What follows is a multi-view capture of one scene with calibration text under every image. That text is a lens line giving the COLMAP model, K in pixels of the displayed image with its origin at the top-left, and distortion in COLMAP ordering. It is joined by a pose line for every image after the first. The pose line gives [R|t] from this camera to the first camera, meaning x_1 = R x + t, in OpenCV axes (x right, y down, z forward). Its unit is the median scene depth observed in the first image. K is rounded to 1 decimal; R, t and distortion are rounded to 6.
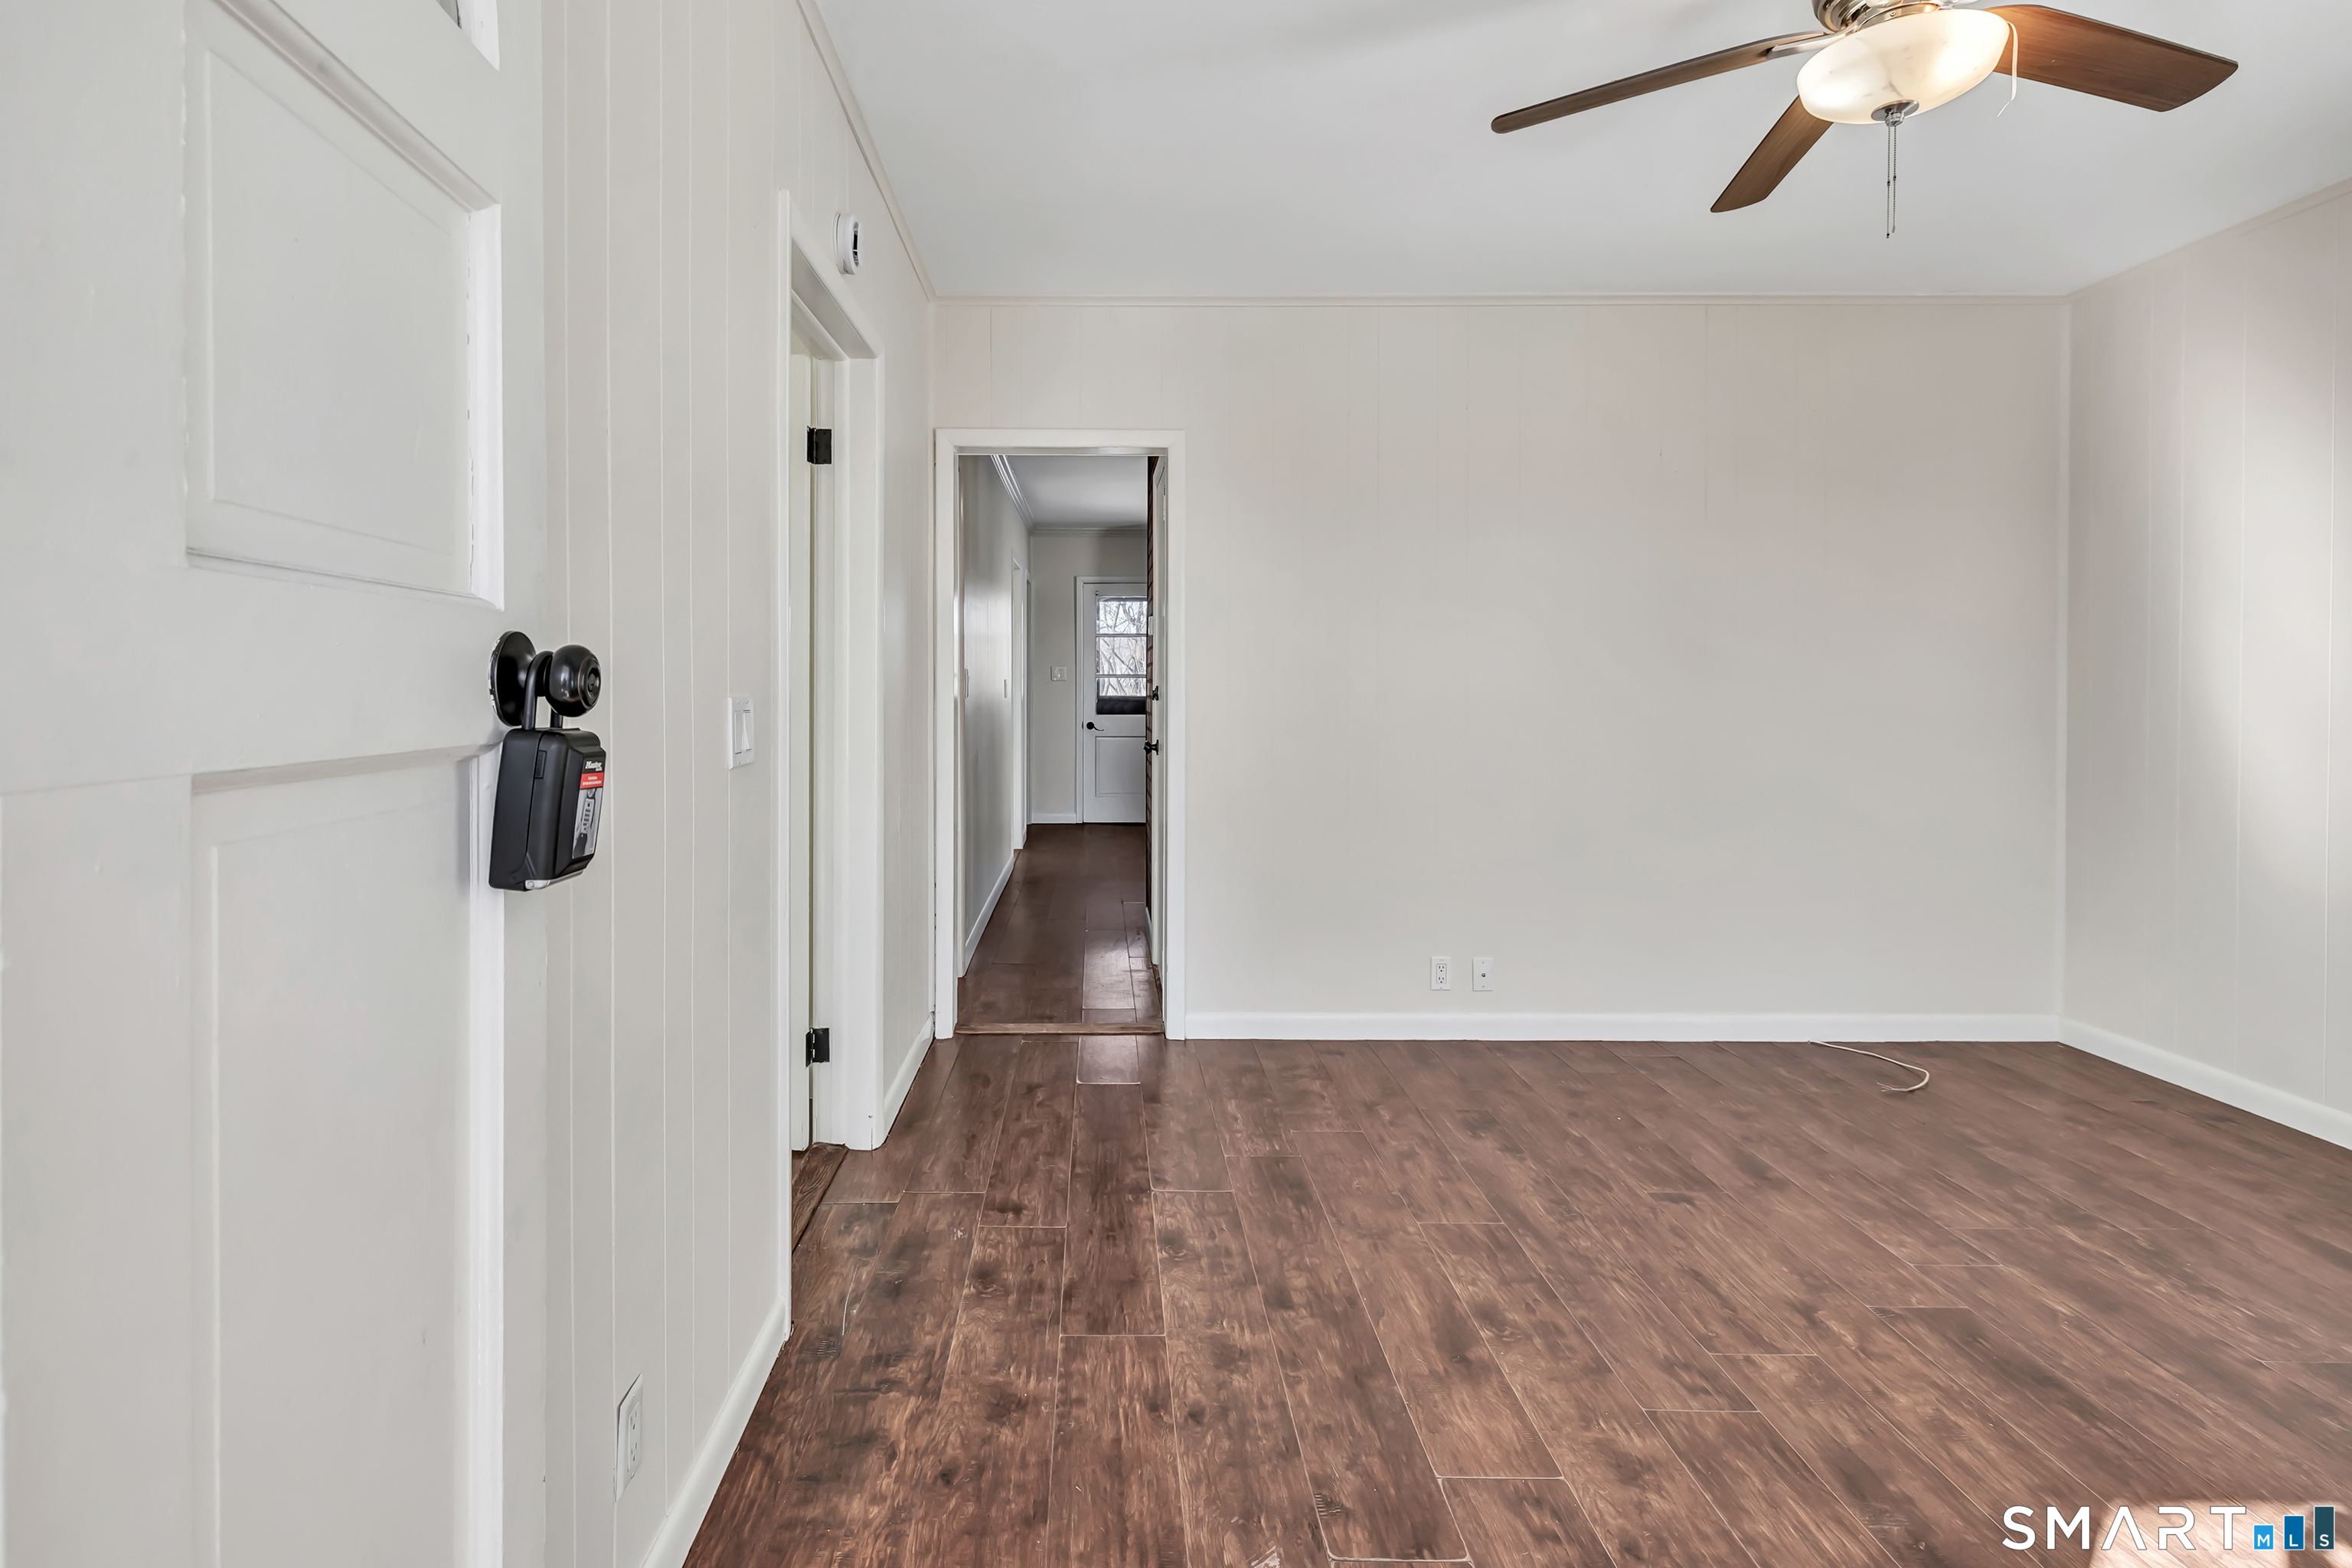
lens RADIAL K [[1091.0, 0, 1104.6], [0, 1091.0, 722.9], [0, 0, 1]] dist [-0.000351, -0.000374]
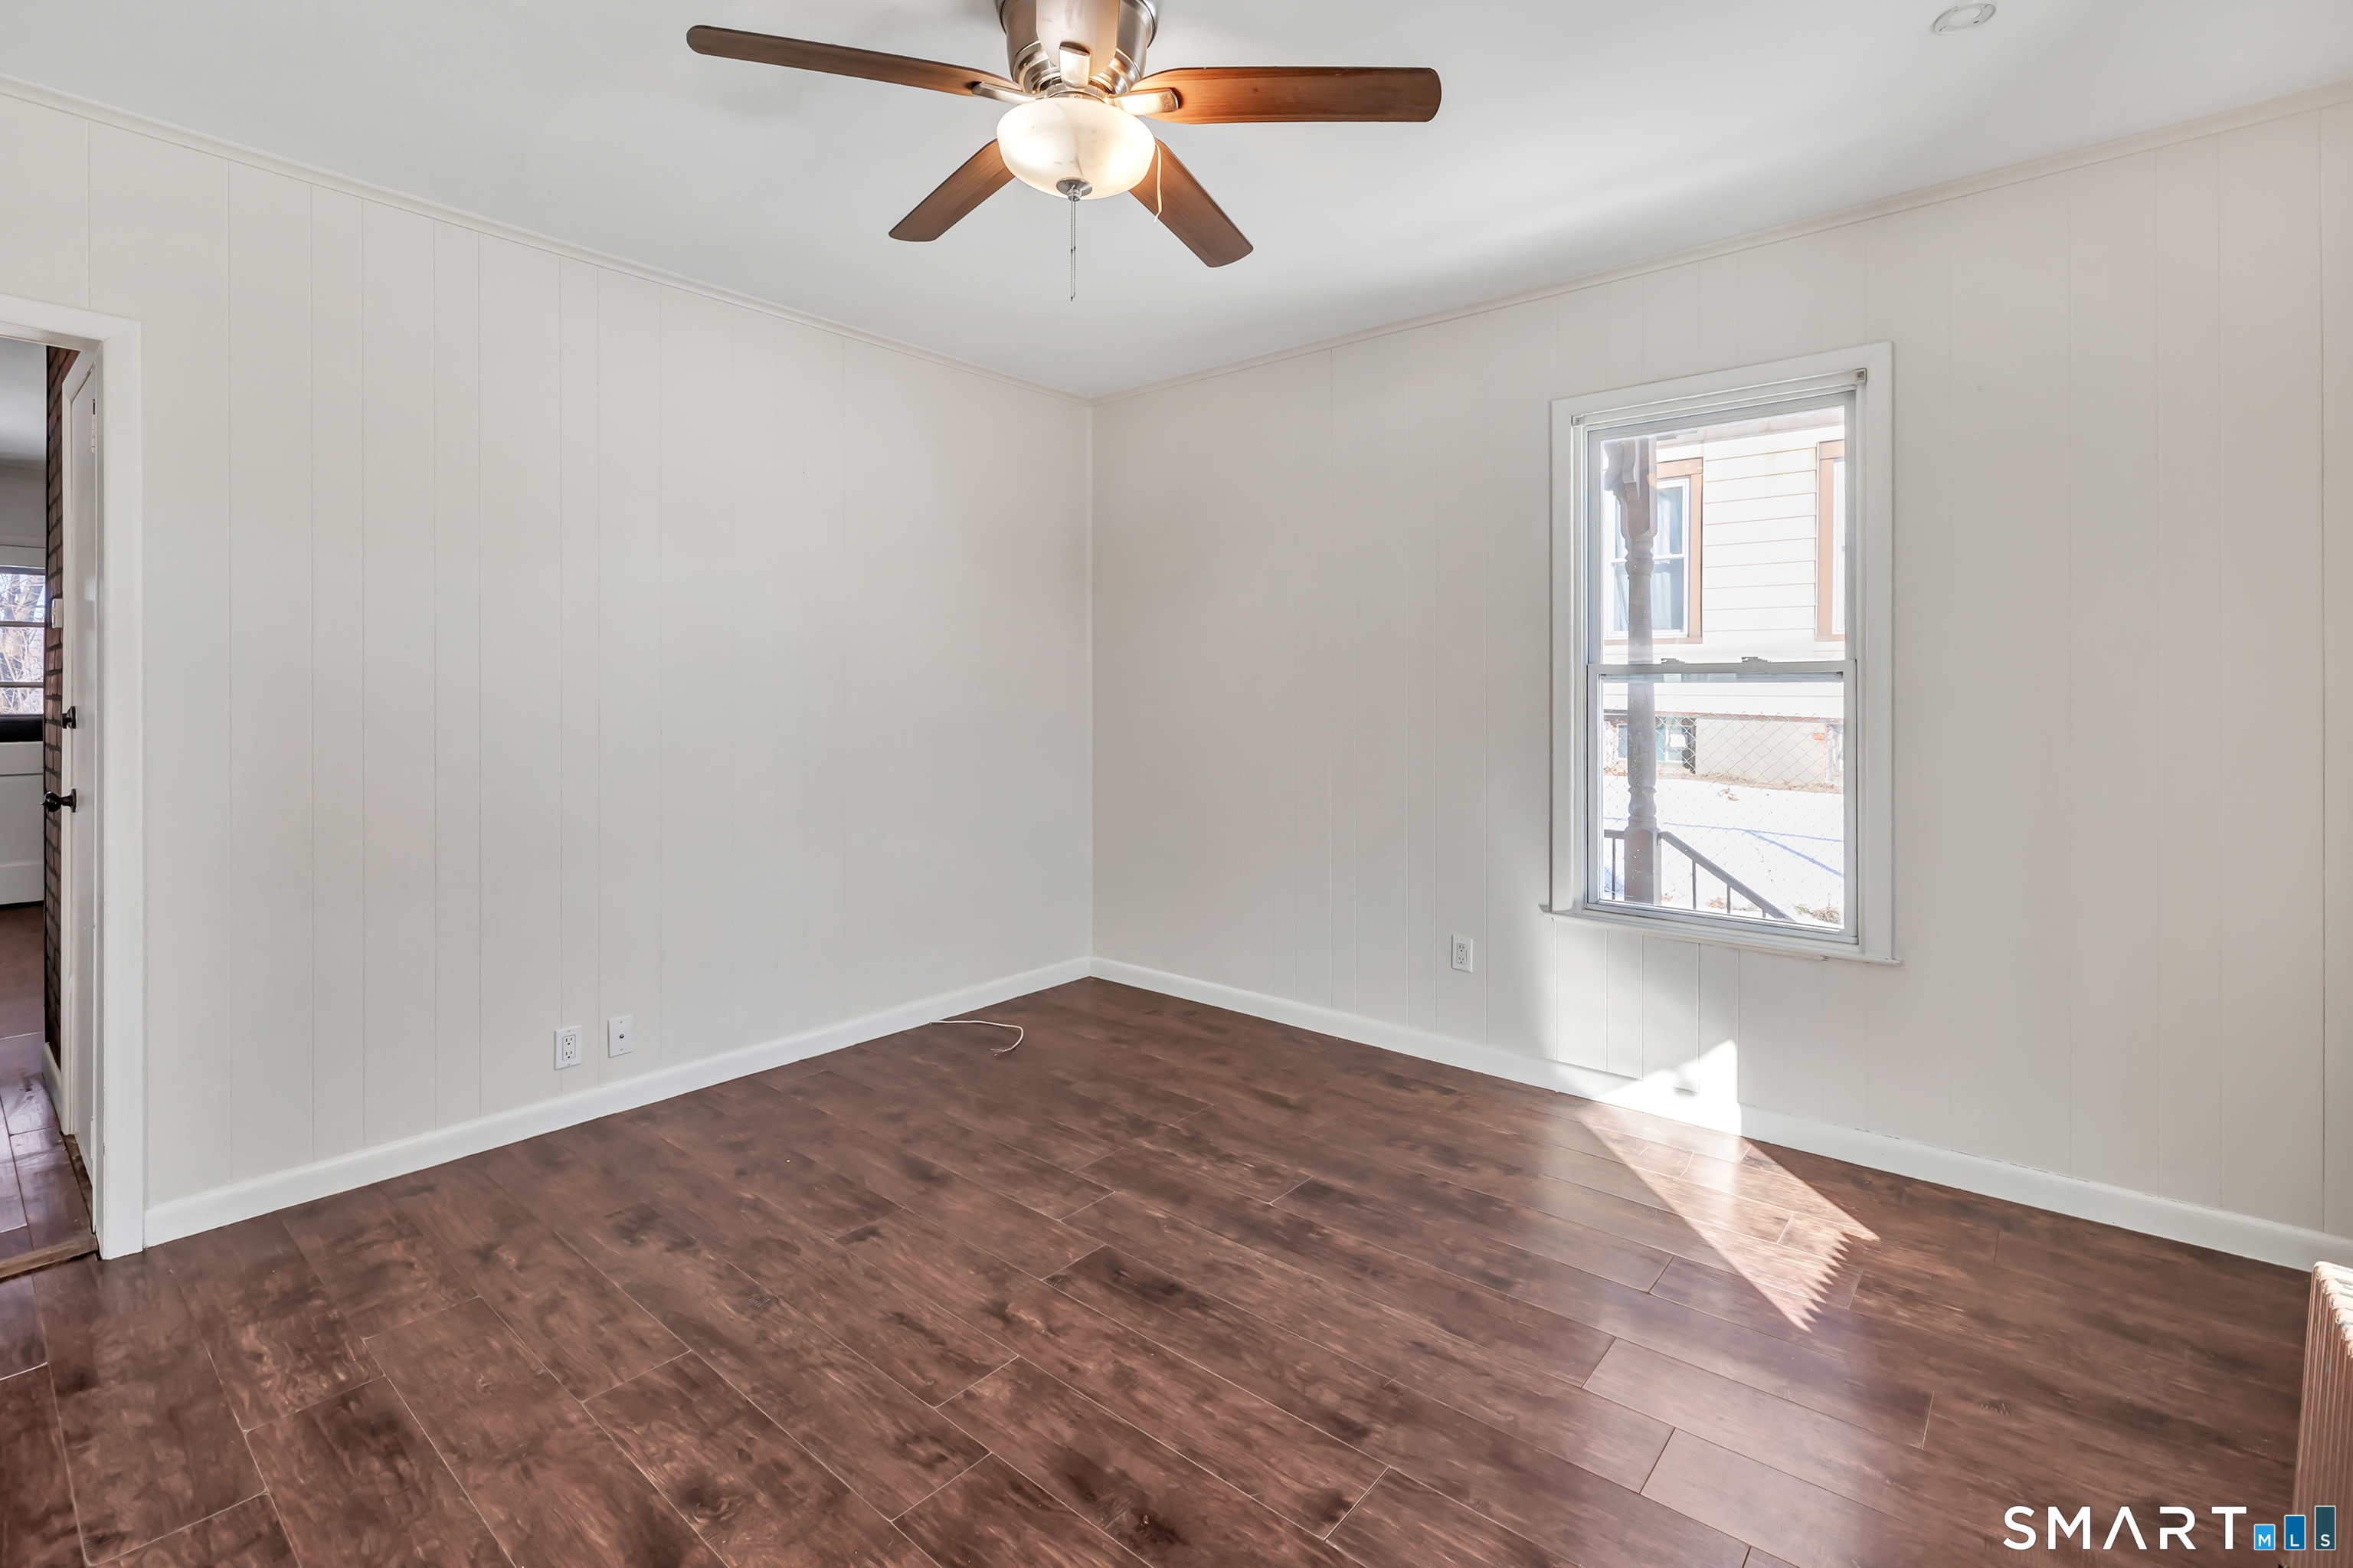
lens RADIAL K [[1045.8, 0, 1170.3], [0, 1045.8, 694.7], [0, 0, 1]] dist [0.000223, -0.000616]
pose [[0.645331, -0.002194, 0.763900, -0.010432], [0.025949, 0.999482, -0.019050, -0.021861], [-0.763462, 0.032116, 0.645054, 0.190350]]
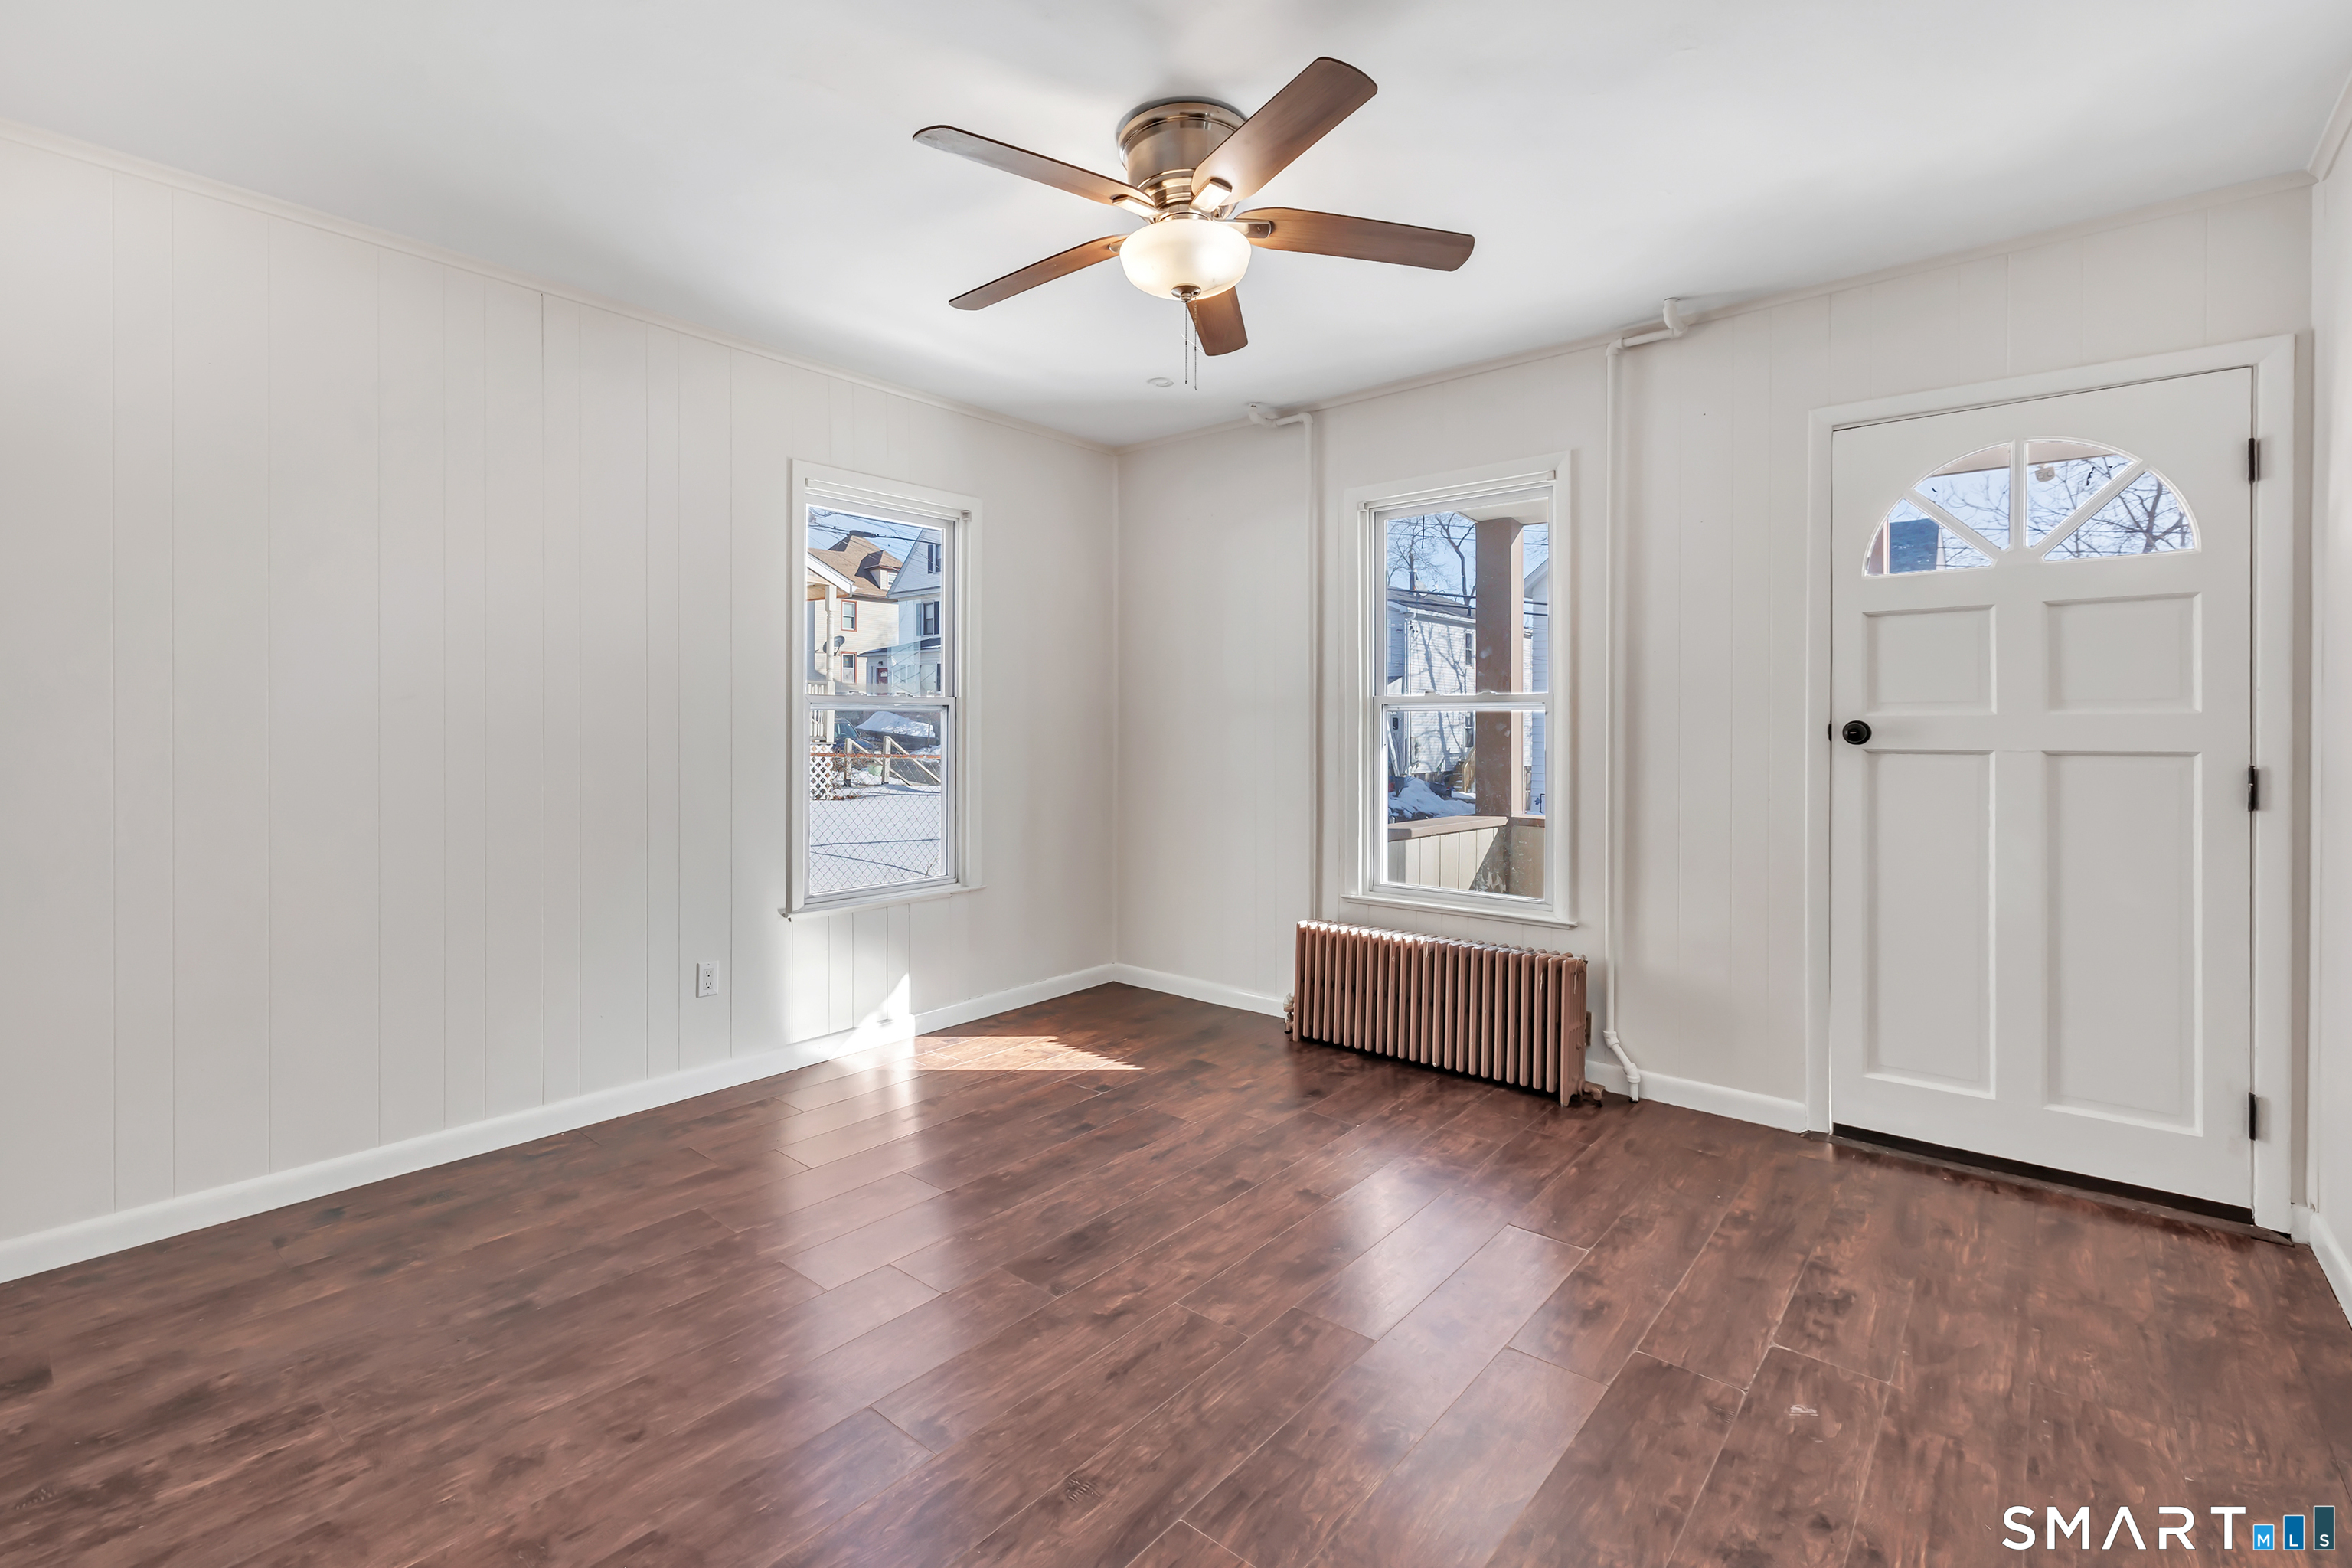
lens RADIAL K [[1091.0, 0, 1104.6], [0, 1091.0, 722.9], [0, 0, 1]] dist [-0.000351, -0.000374]
pose [[-0.751134, -0.002682, 0.660145, -0.051894], [0.019048, 0.999487, 0.025734, -0.062334], [-0.659875, 0.031904, -0.750698, 1.592543]]
